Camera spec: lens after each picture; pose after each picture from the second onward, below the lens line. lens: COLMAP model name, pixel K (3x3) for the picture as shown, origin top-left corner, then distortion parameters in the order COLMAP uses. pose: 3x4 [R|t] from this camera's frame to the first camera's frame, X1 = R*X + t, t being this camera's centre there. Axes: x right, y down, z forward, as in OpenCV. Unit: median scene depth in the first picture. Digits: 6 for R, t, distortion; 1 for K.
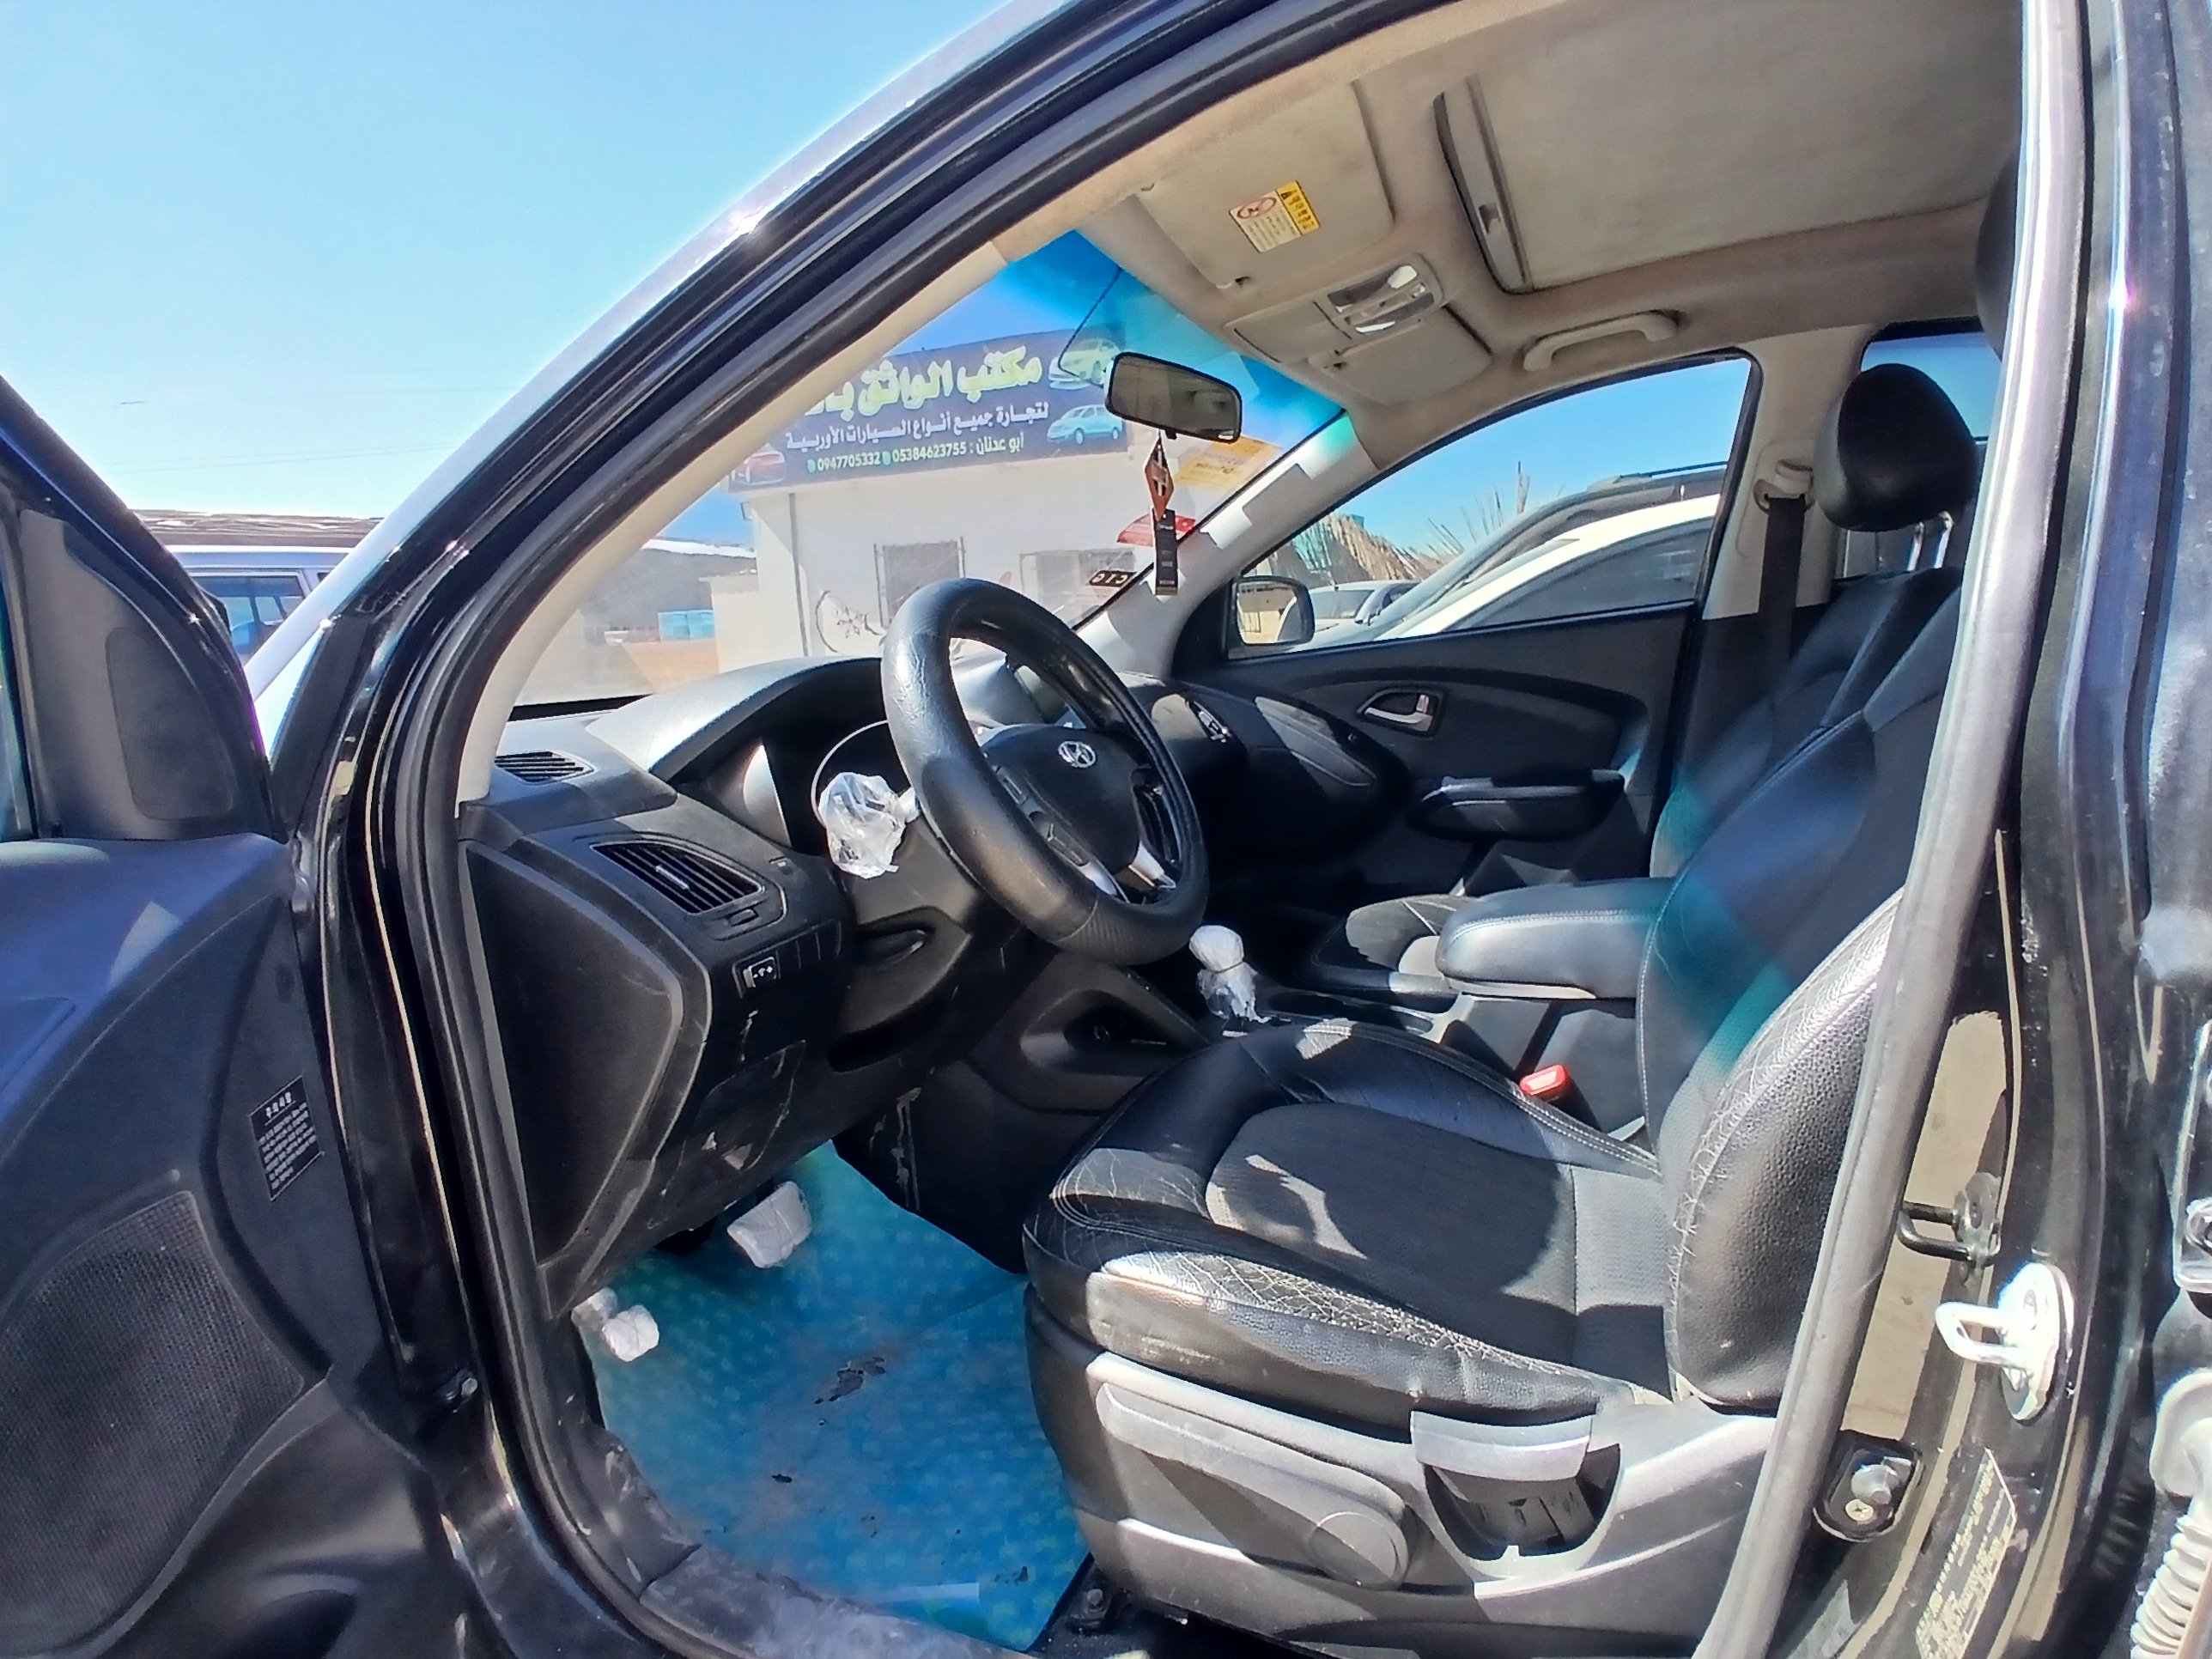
lens RADIAL K [[1127.4, 0, 1123.4], [0, 1127.4, 841.0], [0, 0, 1]] dist [-0.003954, -0.042442]
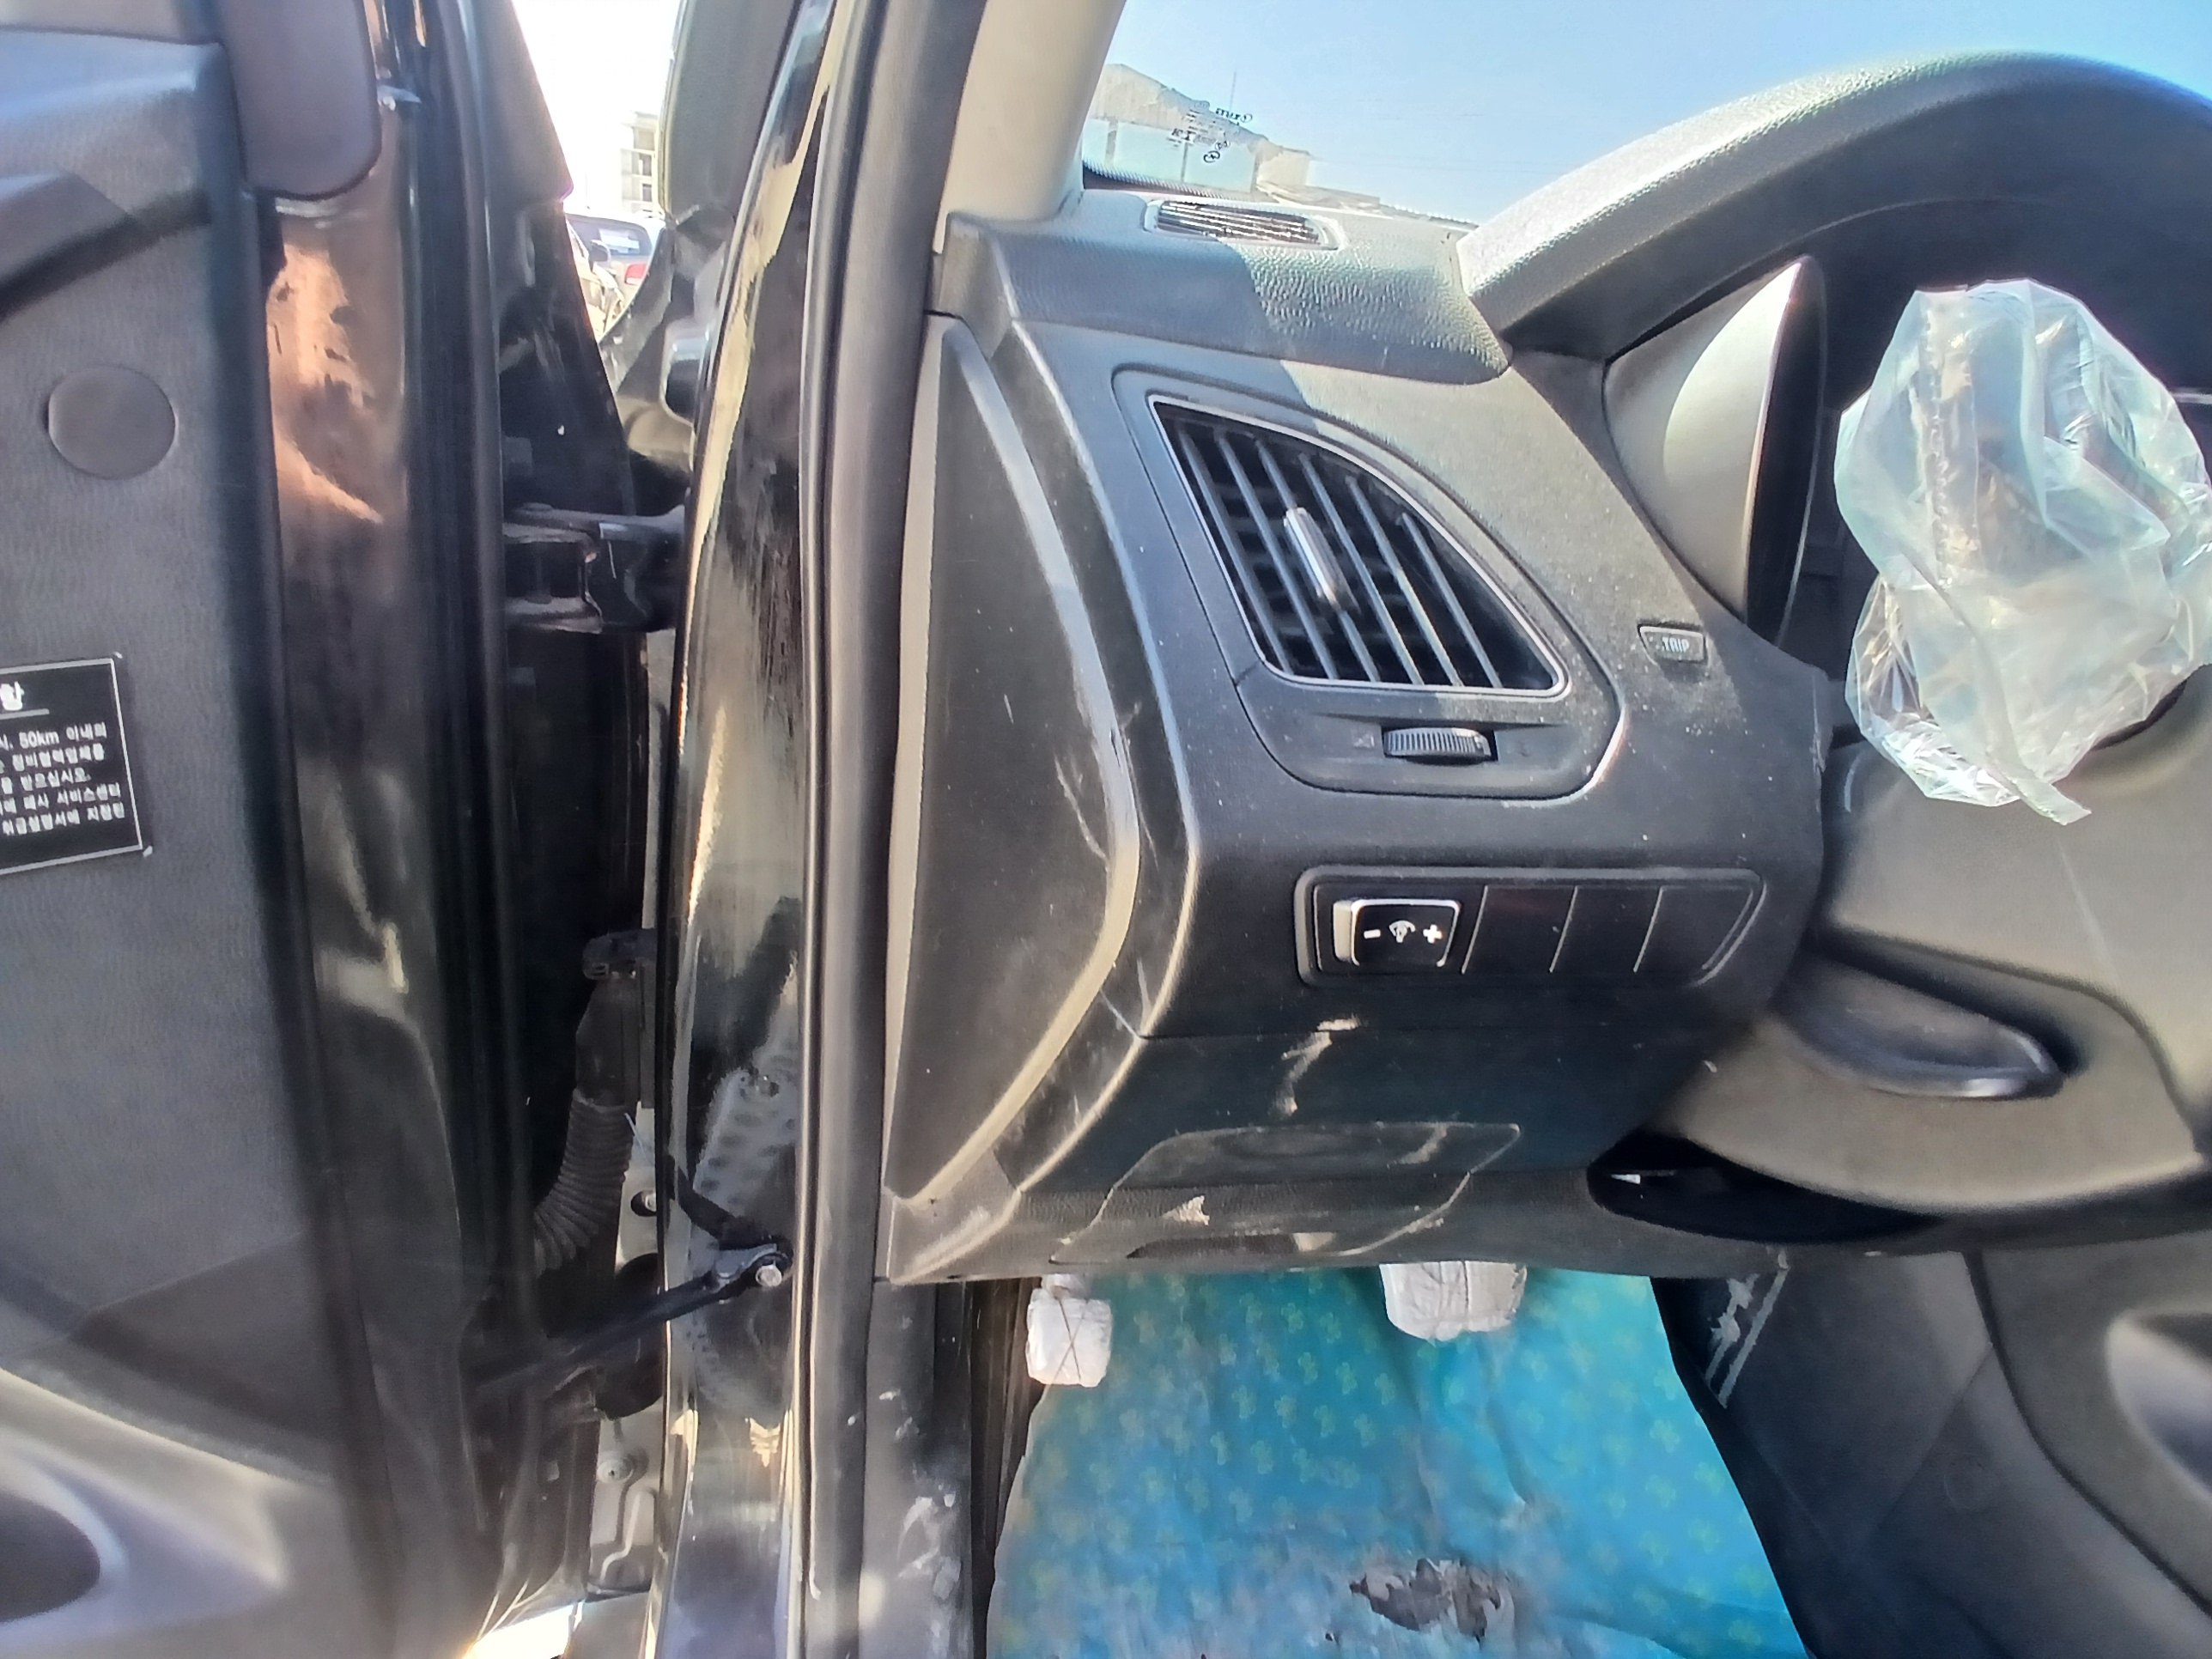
lens RADIAL K [[1127.4, 0, 1123.4], [0, 1127.4, 841.0], [0, 0, 1]] dist [-0.003954, -0.042442]
pose [[0.562847, 0.445803, -0.696034, -0.149125], [-0.310491, 0.894447, 0.321807, 0.017133], [0.766028, 0.034984, 0.641855, 0.695189]]
